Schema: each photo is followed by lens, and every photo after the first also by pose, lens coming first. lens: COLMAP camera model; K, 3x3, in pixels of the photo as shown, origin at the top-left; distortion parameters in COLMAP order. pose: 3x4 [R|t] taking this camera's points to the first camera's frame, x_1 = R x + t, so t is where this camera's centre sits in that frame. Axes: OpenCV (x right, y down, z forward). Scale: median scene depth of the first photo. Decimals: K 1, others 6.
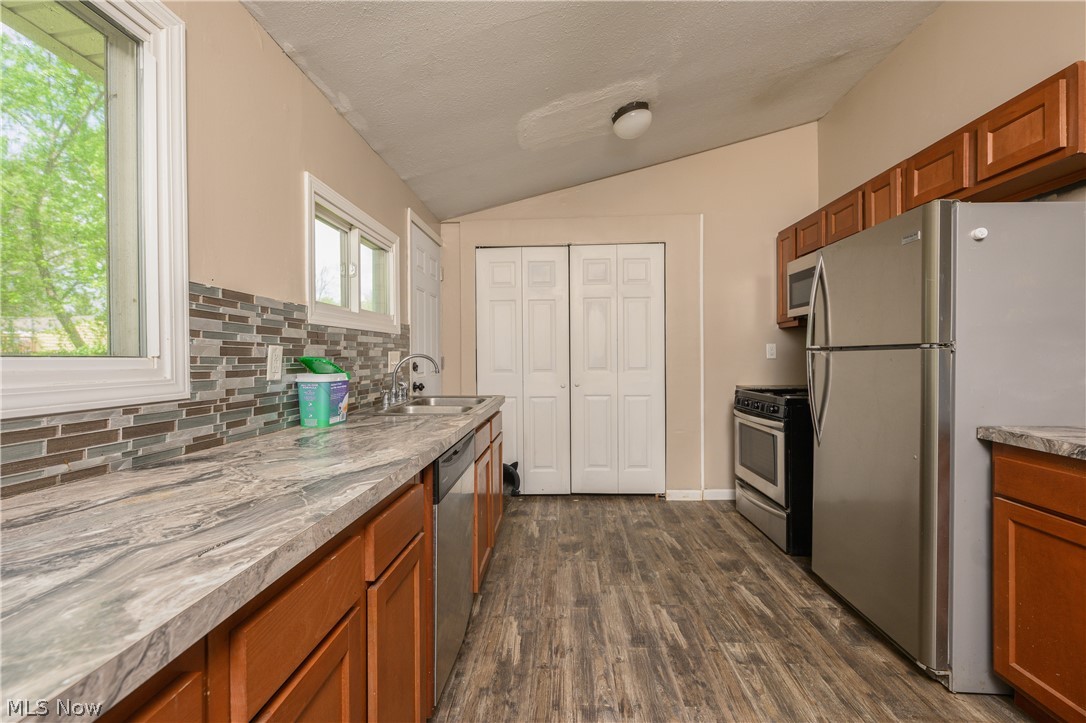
lens RADIAL K [[458.2, 0, 540.3], [0, 458.2, 359.2], [0, 0, 1]] dist [-0.000109, 0.000196]
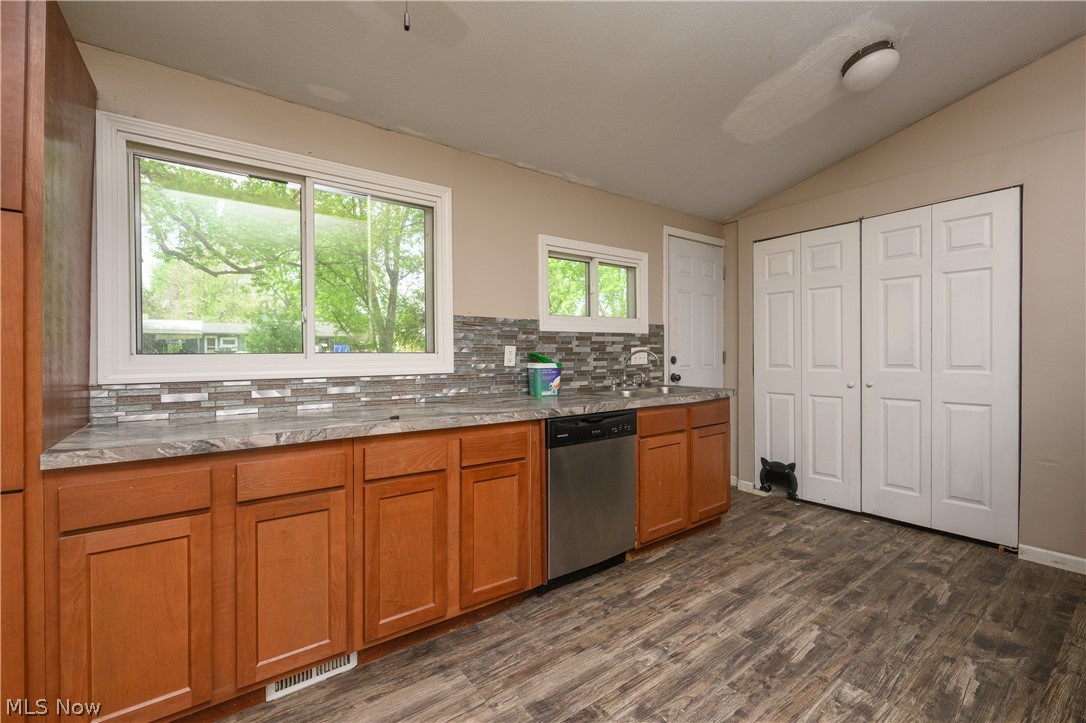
lens RADIAL K [[458.2, 0, 540.3], [0, 458.2, 359.2], [0, 0, 1]] dist [-0.000109, 0.000196]
pose [[0.631670, 0.011585, -0.775151, 0.583108], [-0.001511, 0.999905, 0.013713, -0.002277], [0.775236, -0.007491, 0.631627, 0.007514]]
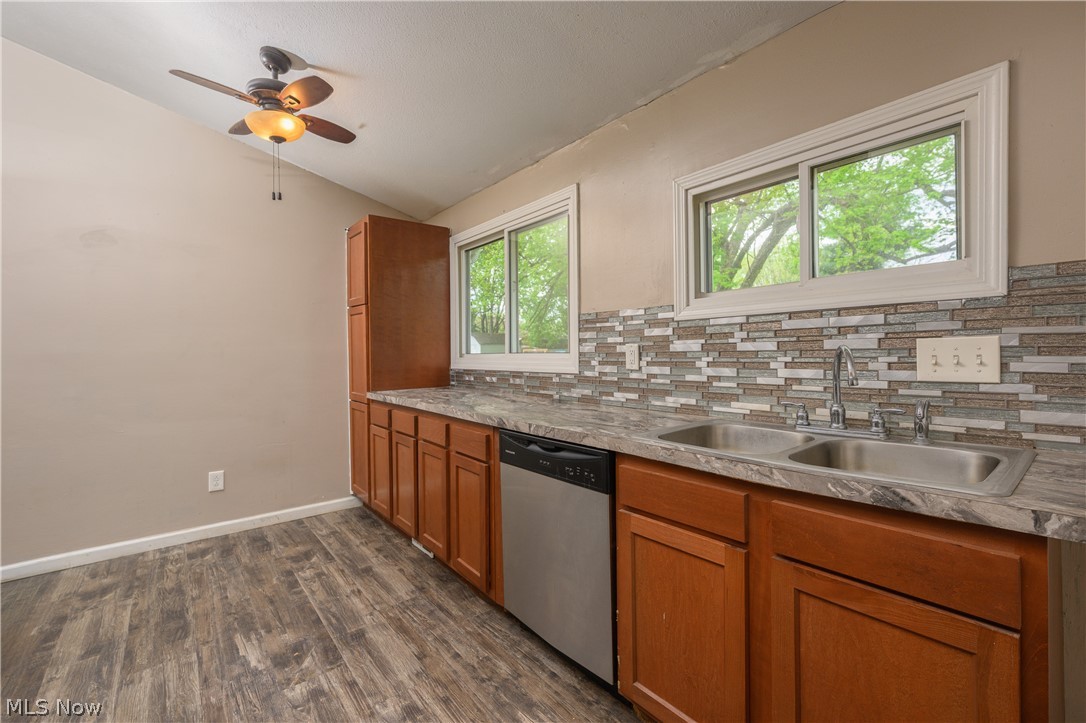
lens RADIAL K [[458.2, 0, 540.3], [0, 458.2, 359.2], [0, 0, 1]] dist [-0.000109, 0.000196]
pose [[-0.742059, 0.024494, -0.669887, 0.373211], [0.013657, 0.999677, 0.021425, -0.011925], [0.670195, 0.006750, -0.742154, 1.303607]]
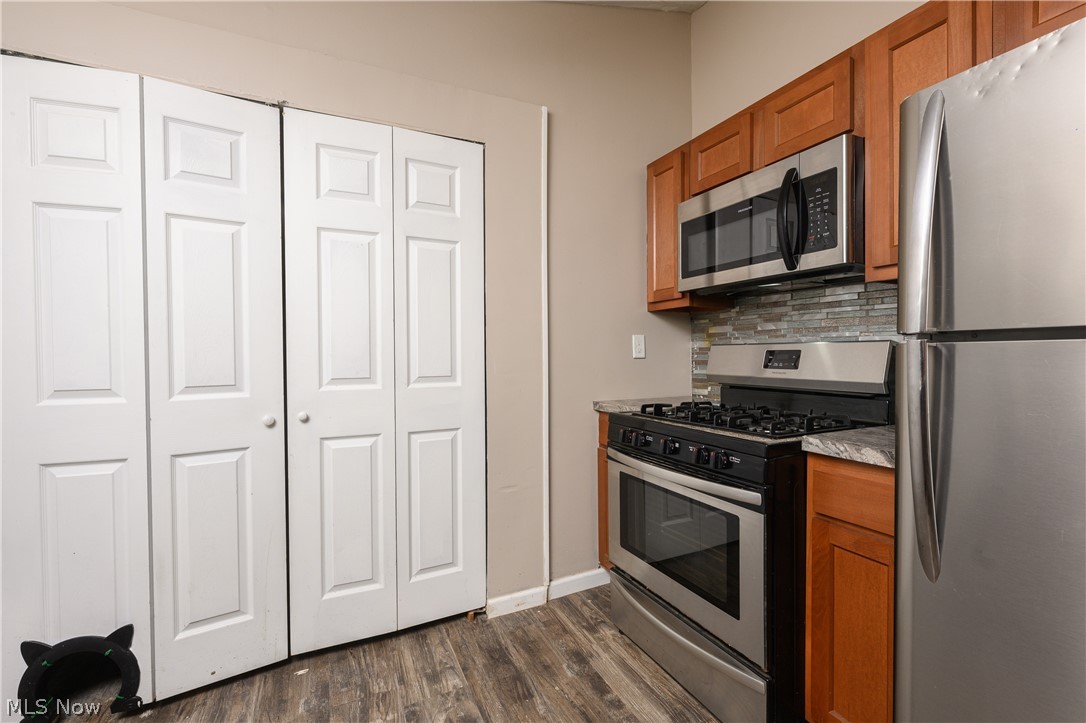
lens RADIAL K [[458.2, 0, 540.3], [0, 458.2, 359.2], [0, 0, 1]] dist [-0.000109, 0.000196]
pose [[0.878623, -0.004856, 0.477492, 0.118371], [0.003064, 0.999985, 0.004531, -0.005046], [-0.477506, -0.002518, 0.878625, 0.816745]]
